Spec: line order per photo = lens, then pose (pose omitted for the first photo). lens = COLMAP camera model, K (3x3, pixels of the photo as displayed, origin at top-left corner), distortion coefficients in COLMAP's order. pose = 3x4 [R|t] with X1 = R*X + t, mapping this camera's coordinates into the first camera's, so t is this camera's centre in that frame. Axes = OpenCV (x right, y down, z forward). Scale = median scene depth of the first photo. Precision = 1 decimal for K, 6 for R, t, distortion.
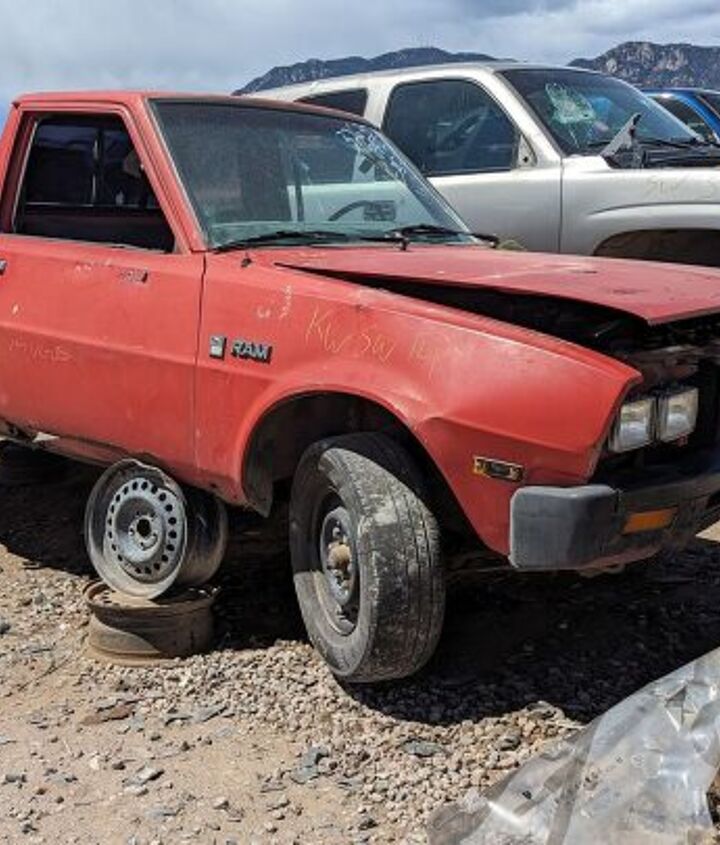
lens RADIAL K [[1038.2, 0, 350.8], [0, 1038.2, 428.0], [0, 0, 1]] dist [0.126813, -0.314687]
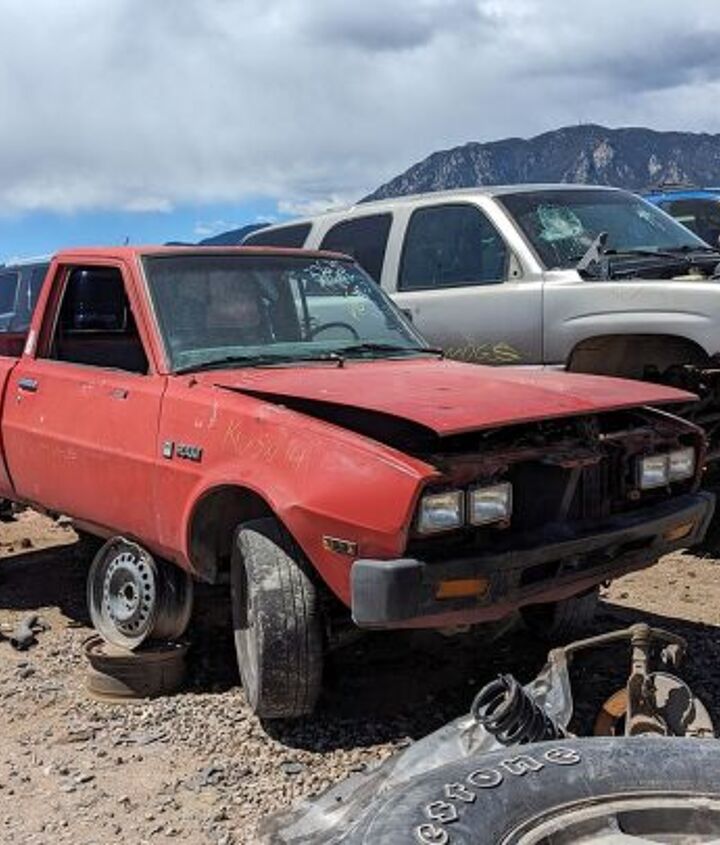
lens RADIAL K [[1038.2, 0, 350.8], [0, 1038.2, 428.0], [0, 0, 1]] dist [0.126813, -0.314687]
pose [[0.988013, -0.010705, -0.154002, 0.279732], [-0.000593, 0.997322, -0.073132, -0.010003], [0.154373, 0.072347, 0.985360, -0.223999]]
